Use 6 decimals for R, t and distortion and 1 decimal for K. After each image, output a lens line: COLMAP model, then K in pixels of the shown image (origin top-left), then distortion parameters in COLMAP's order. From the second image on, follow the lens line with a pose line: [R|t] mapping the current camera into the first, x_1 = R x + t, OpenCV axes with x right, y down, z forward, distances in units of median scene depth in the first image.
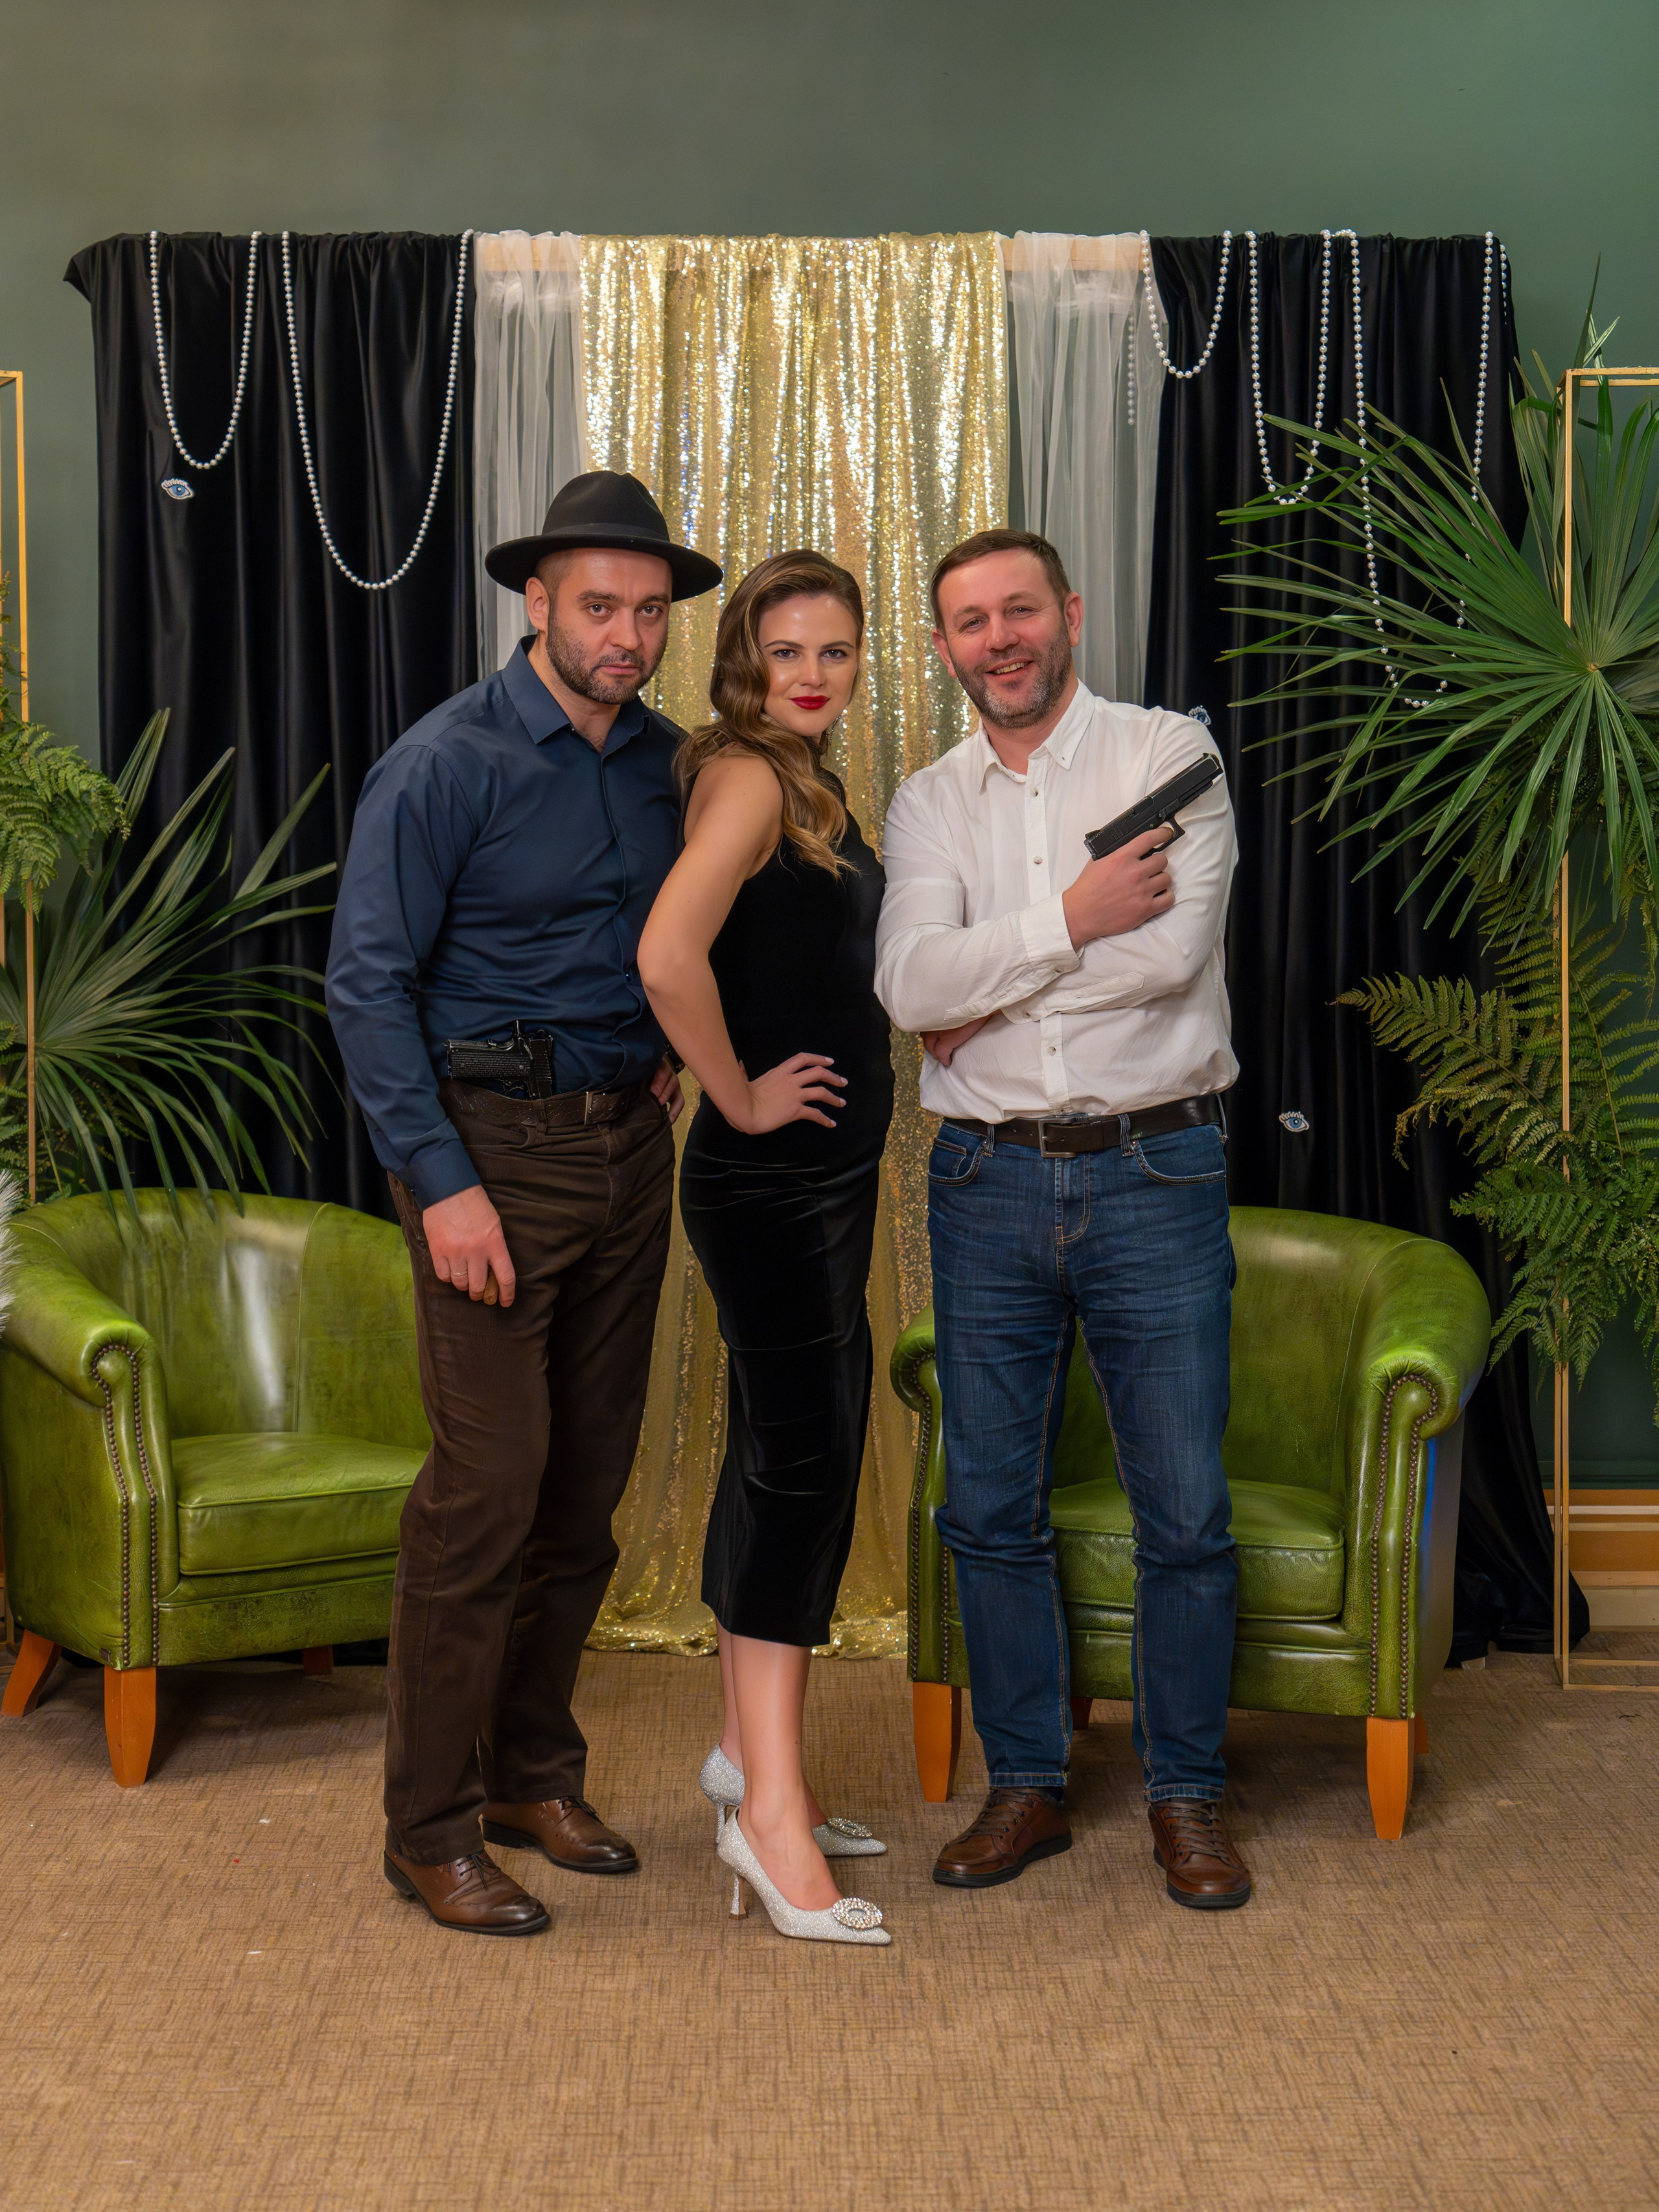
lens RADIAL K [[3683.9, 0, 832.9], [0, 3683.9, 734.9], [0, 0, 1]] dist [0.047507, 0.007540]
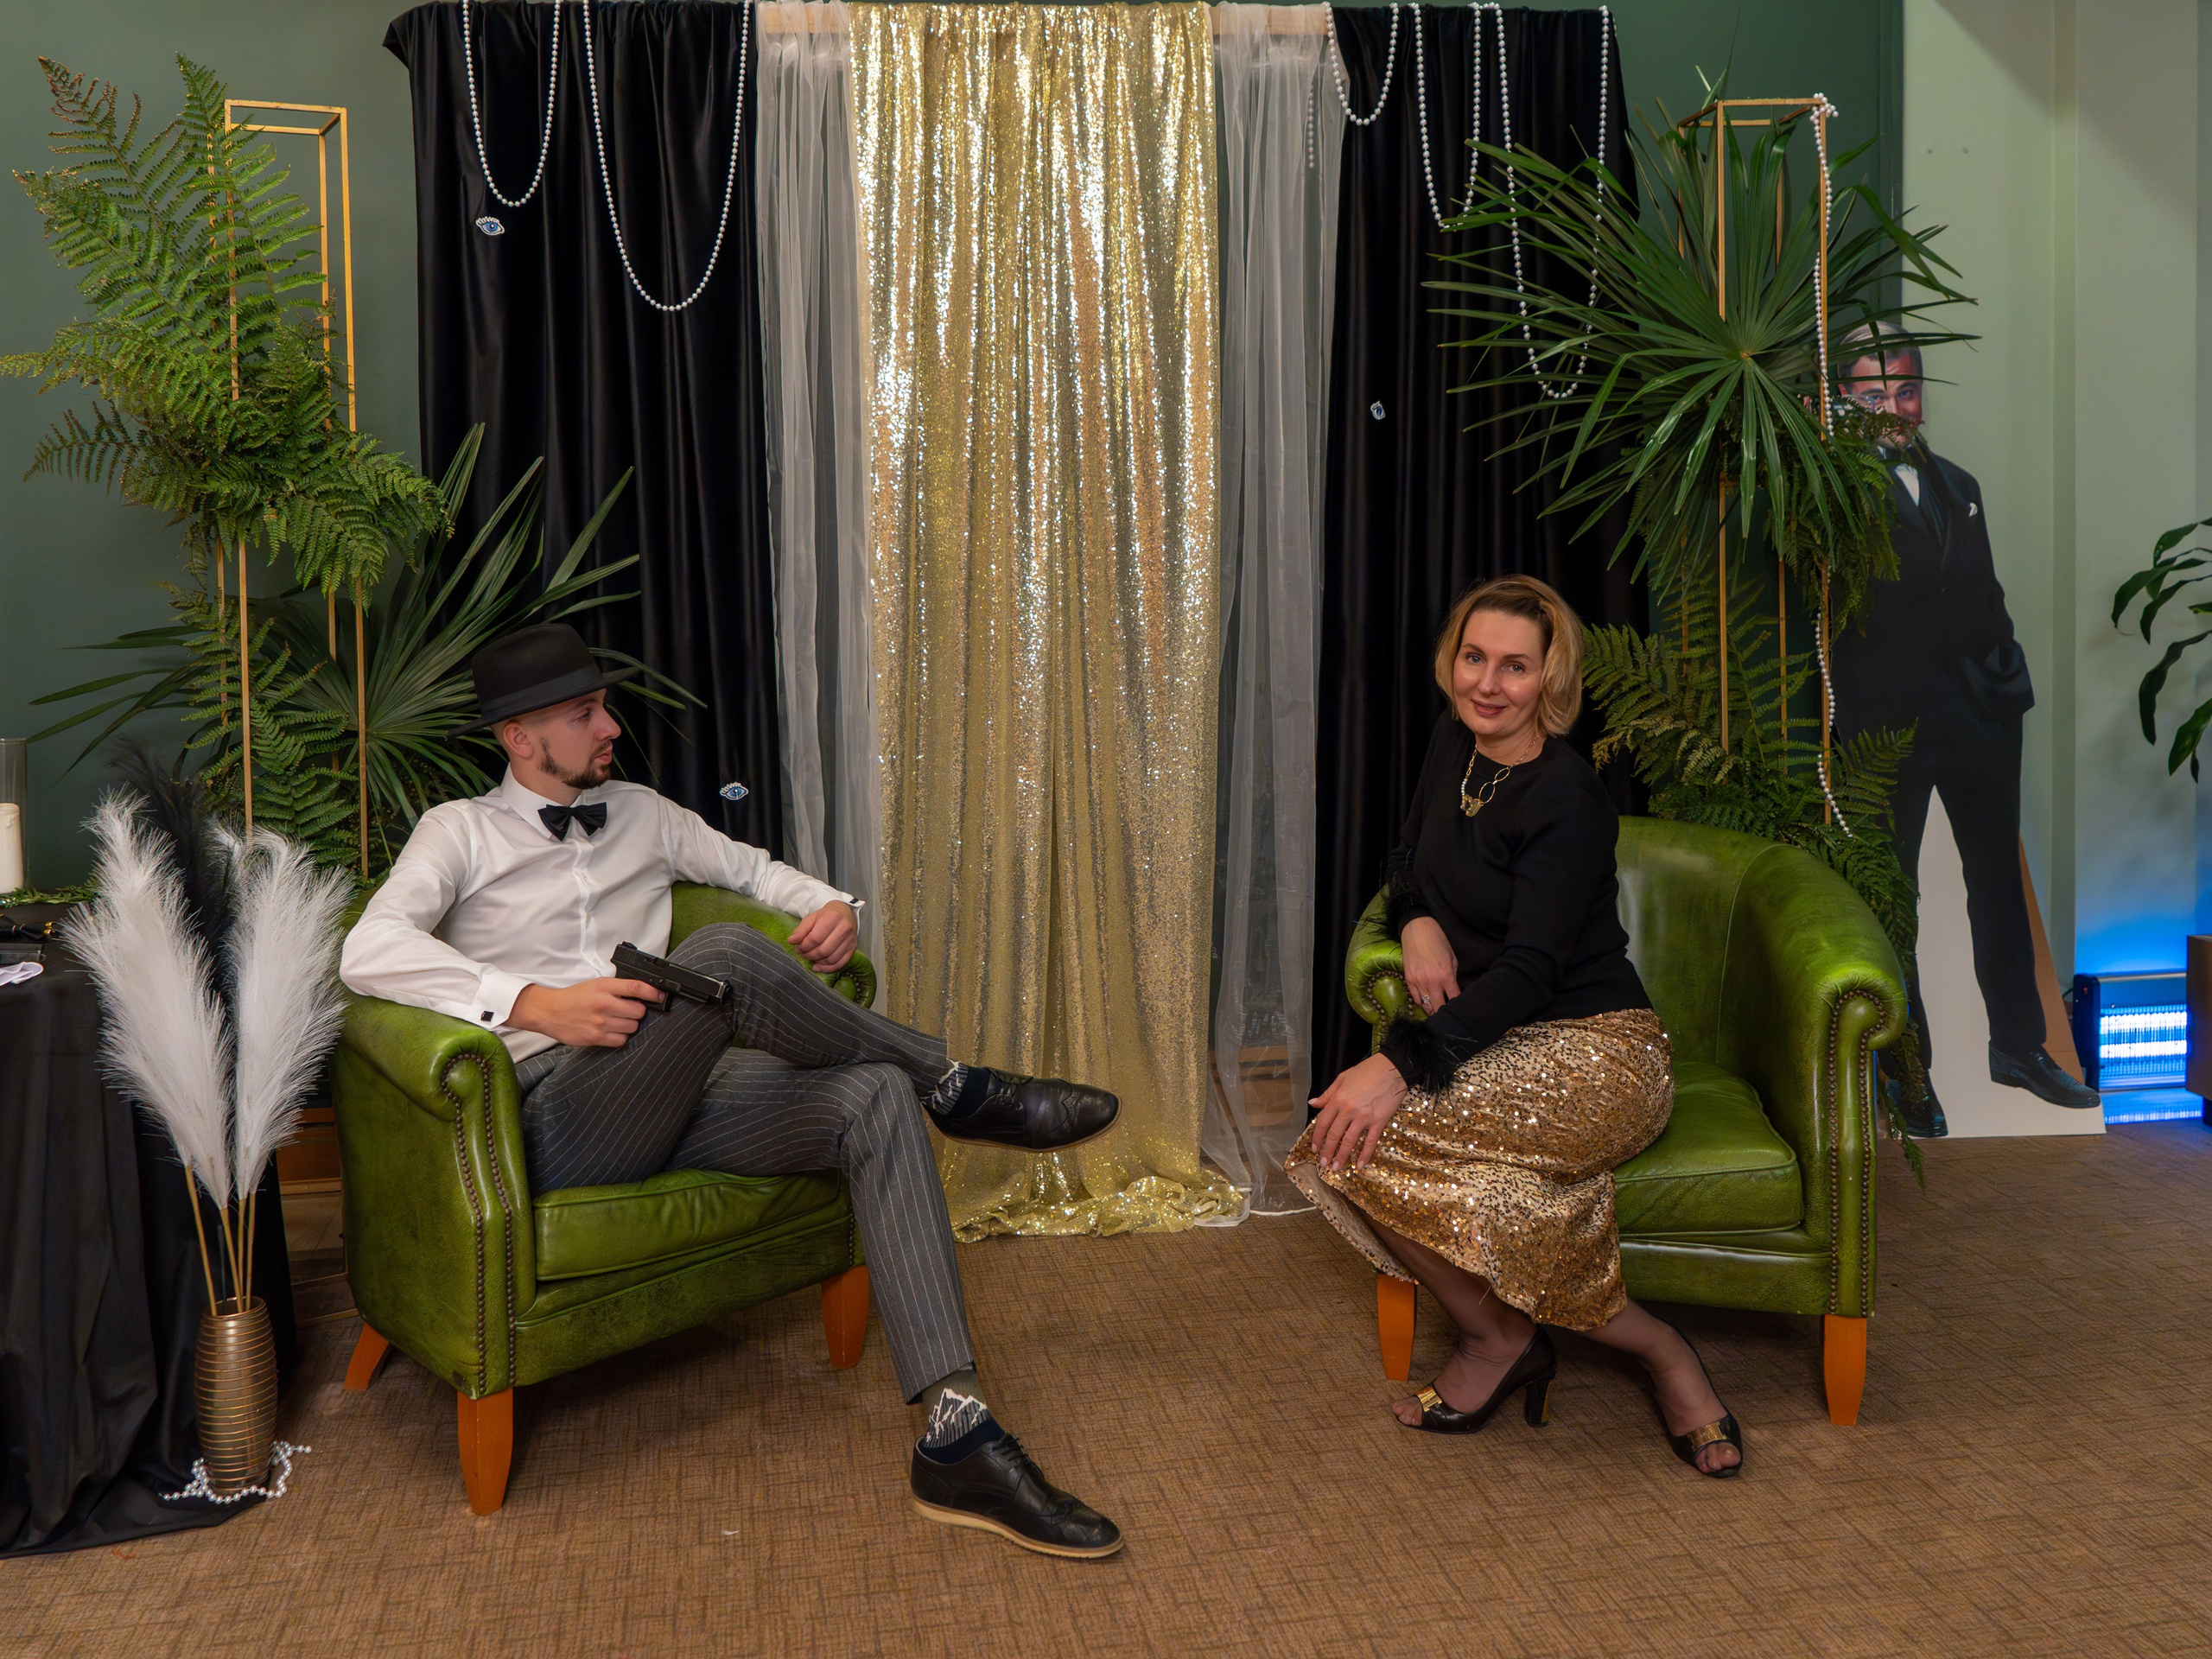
lens RADIAL K [[2074.5, 0, 1106.7], [0, 2074.5, 408.7], [0, 0, 1]] dist [-0.014037, 0.009685]
pose [[0.991675, -0.019979, 0.127207, -0.073237], [0.024667, 0.999069, -0.035388, 0.015887], [-0.126382, 0.038231, 0.991245, 0.354885]]
